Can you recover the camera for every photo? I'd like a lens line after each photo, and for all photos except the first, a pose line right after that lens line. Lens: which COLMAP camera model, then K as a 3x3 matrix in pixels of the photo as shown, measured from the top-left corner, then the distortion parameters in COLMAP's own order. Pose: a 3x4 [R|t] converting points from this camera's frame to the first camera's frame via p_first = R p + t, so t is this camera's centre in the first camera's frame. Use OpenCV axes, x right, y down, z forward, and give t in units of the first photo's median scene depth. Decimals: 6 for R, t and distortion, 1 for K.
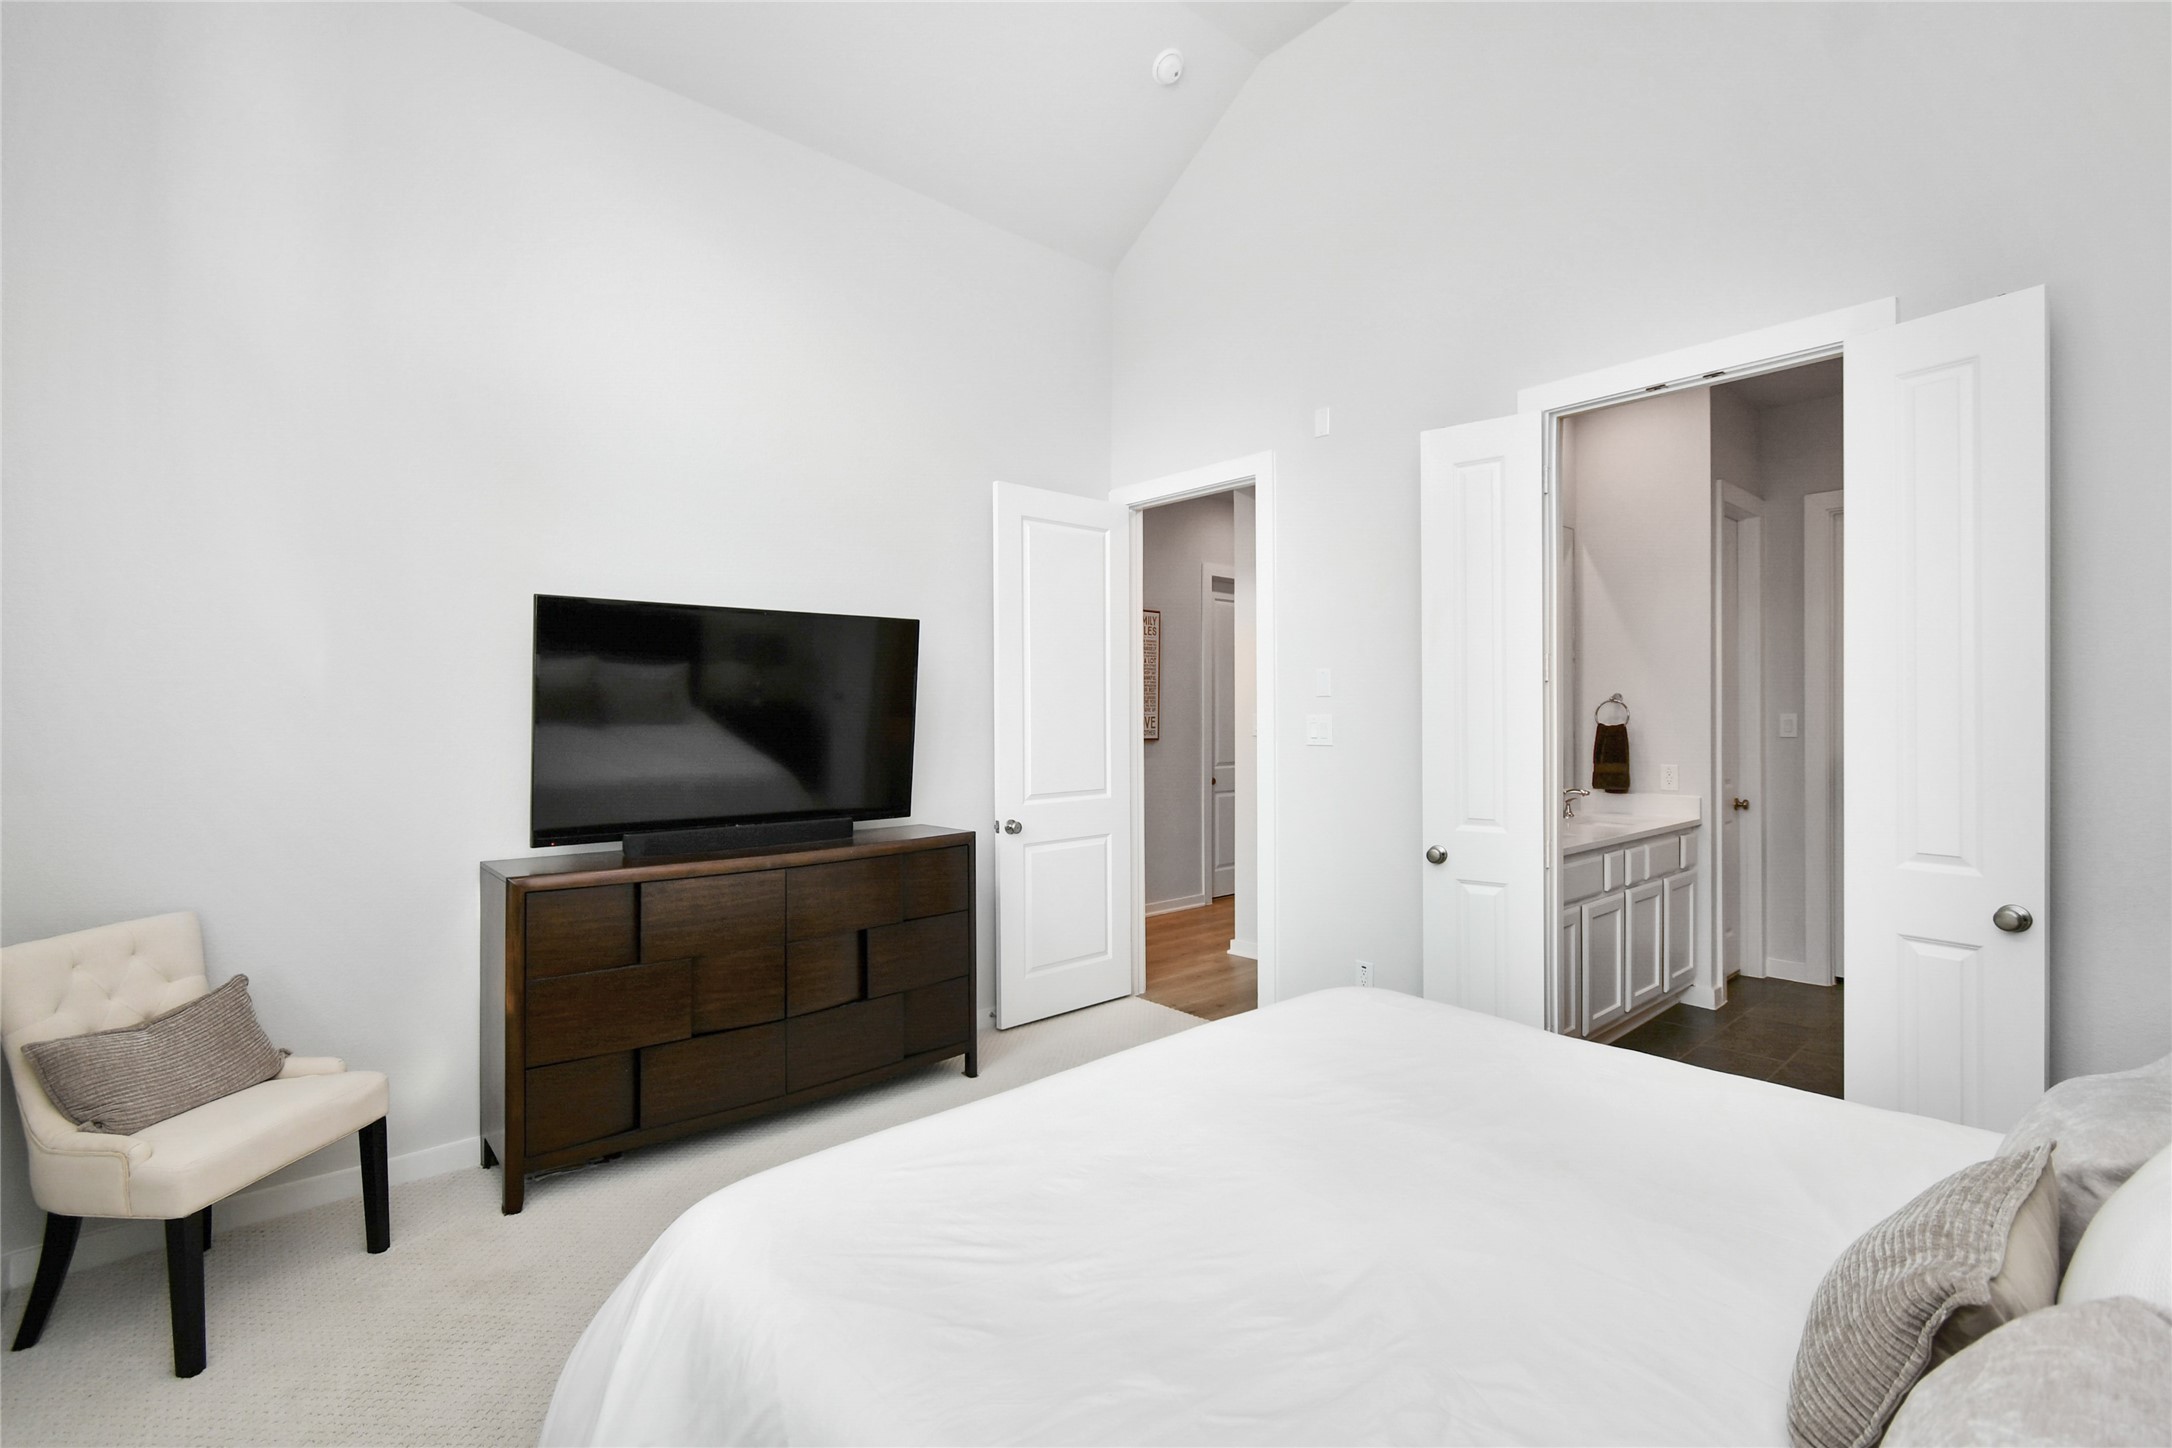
lens RADIAL K [[971.3, 0, 1089.9], [0, 971.3, 724.2], [0, 0, 1]] dist [0.017497, -0.006561]
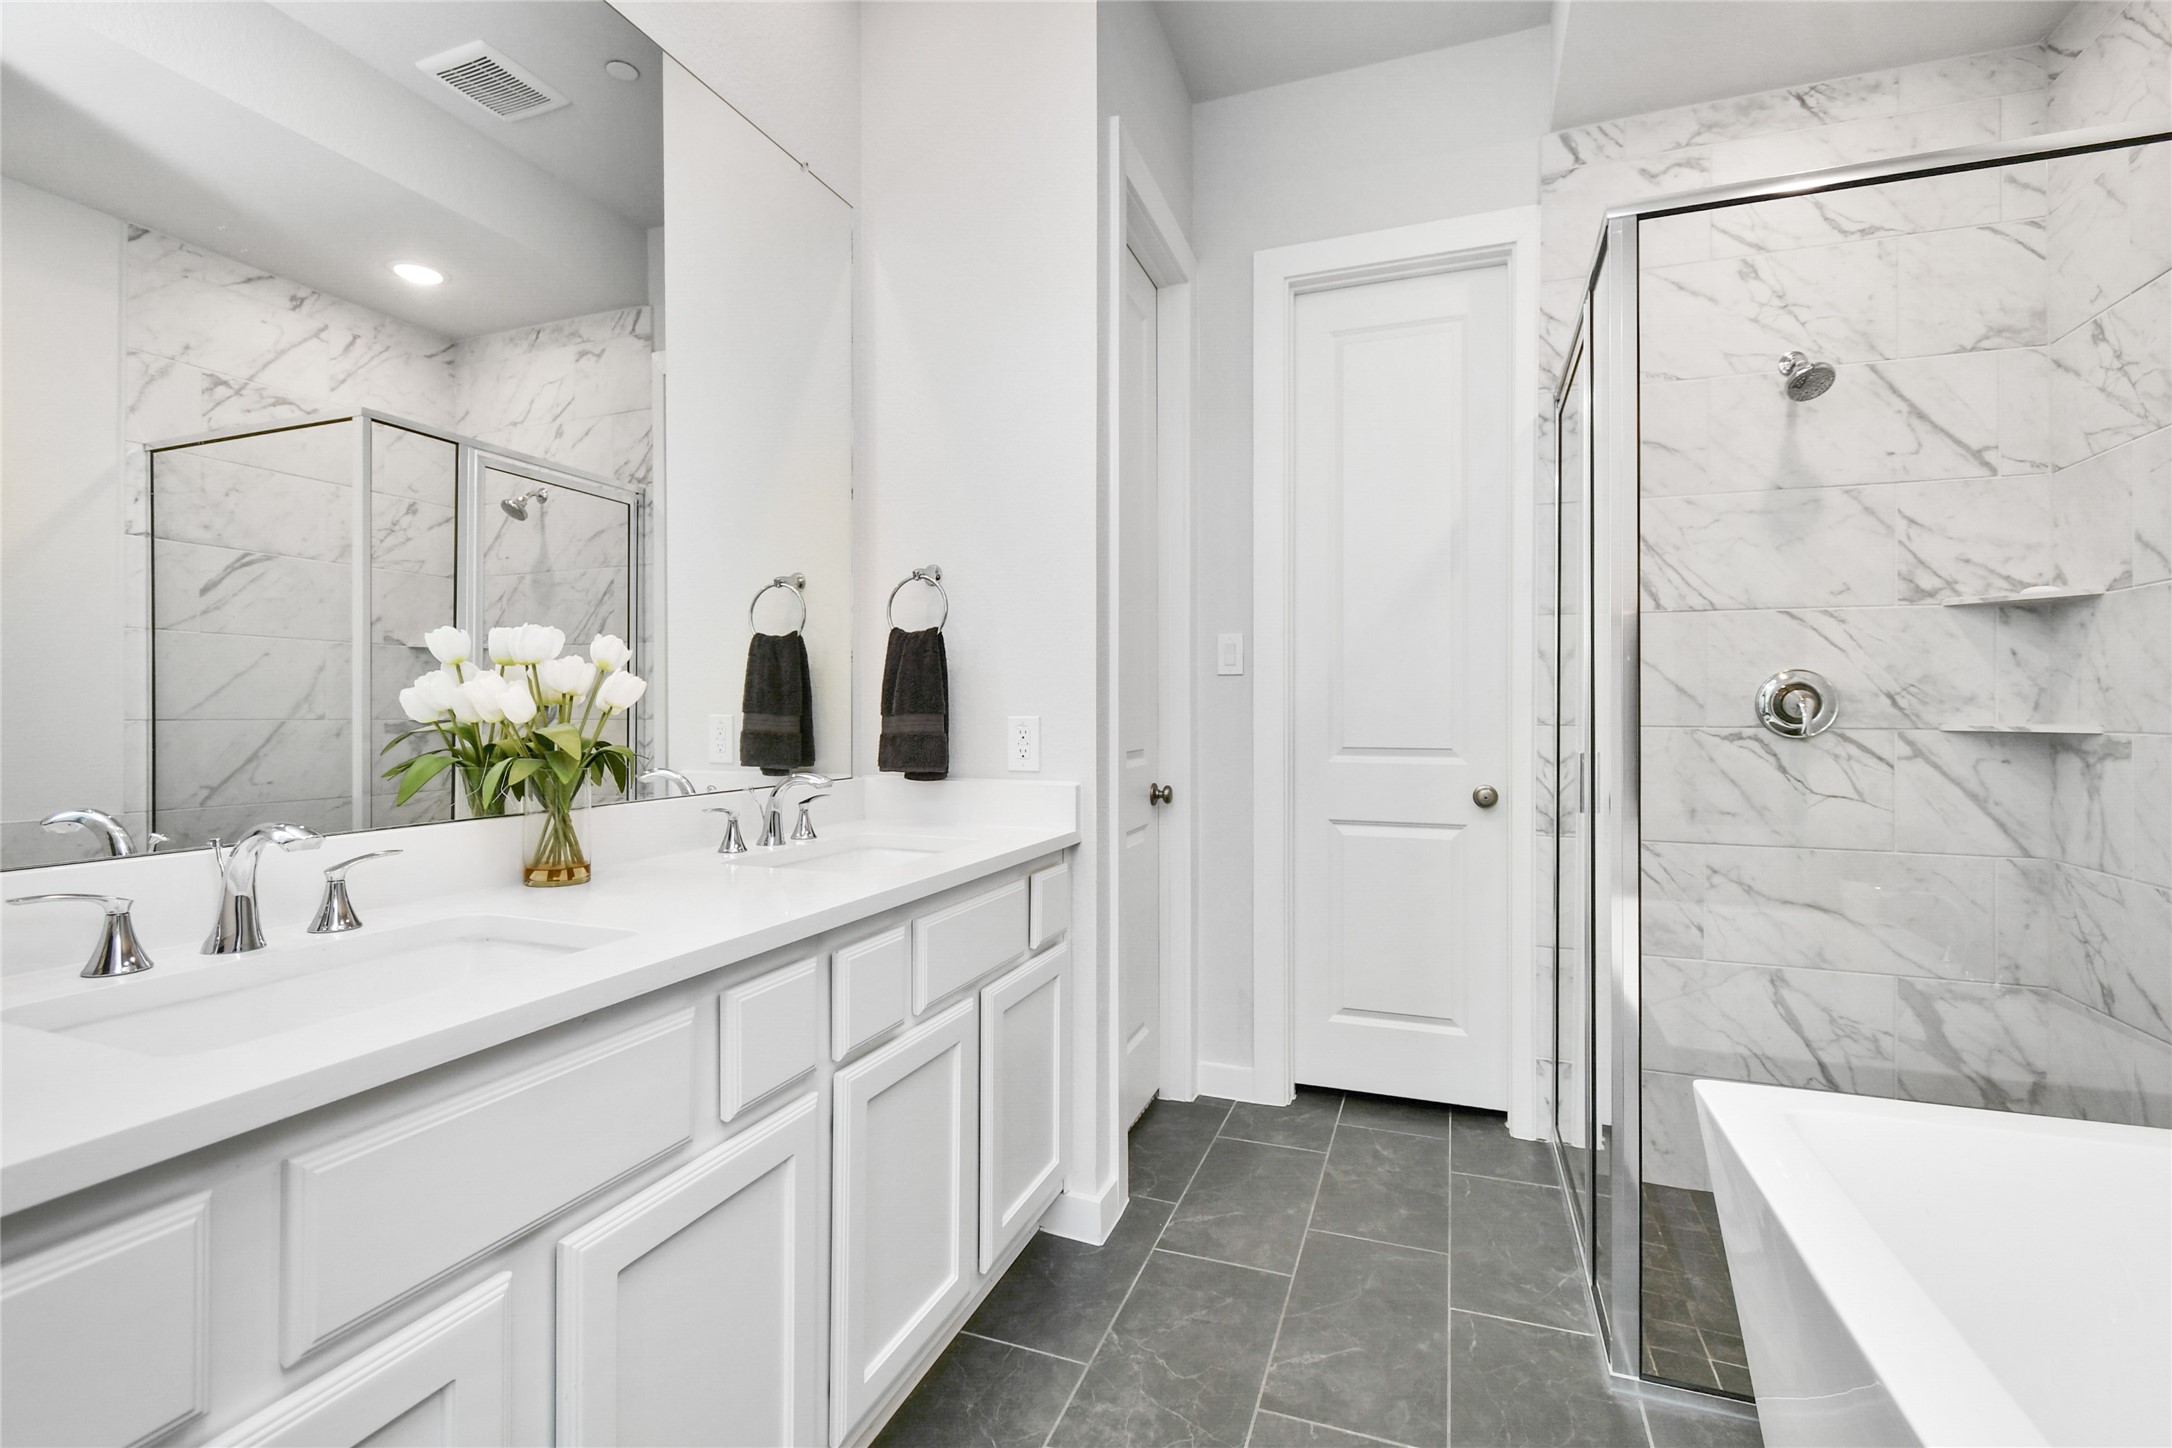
lens RADIAL K [[971.3, 0, 1089.9], [0, 971.3, 724.2], [0, 0, 1]] dist [0.017497, -0.006561]
pose [[0.884465, -0.001281, 0.466605, 0.404969], [0.000764, 0.999999, 0.001296, 0.044781], [-0.466606, -0.000790, 0.884465, 0.576287]]
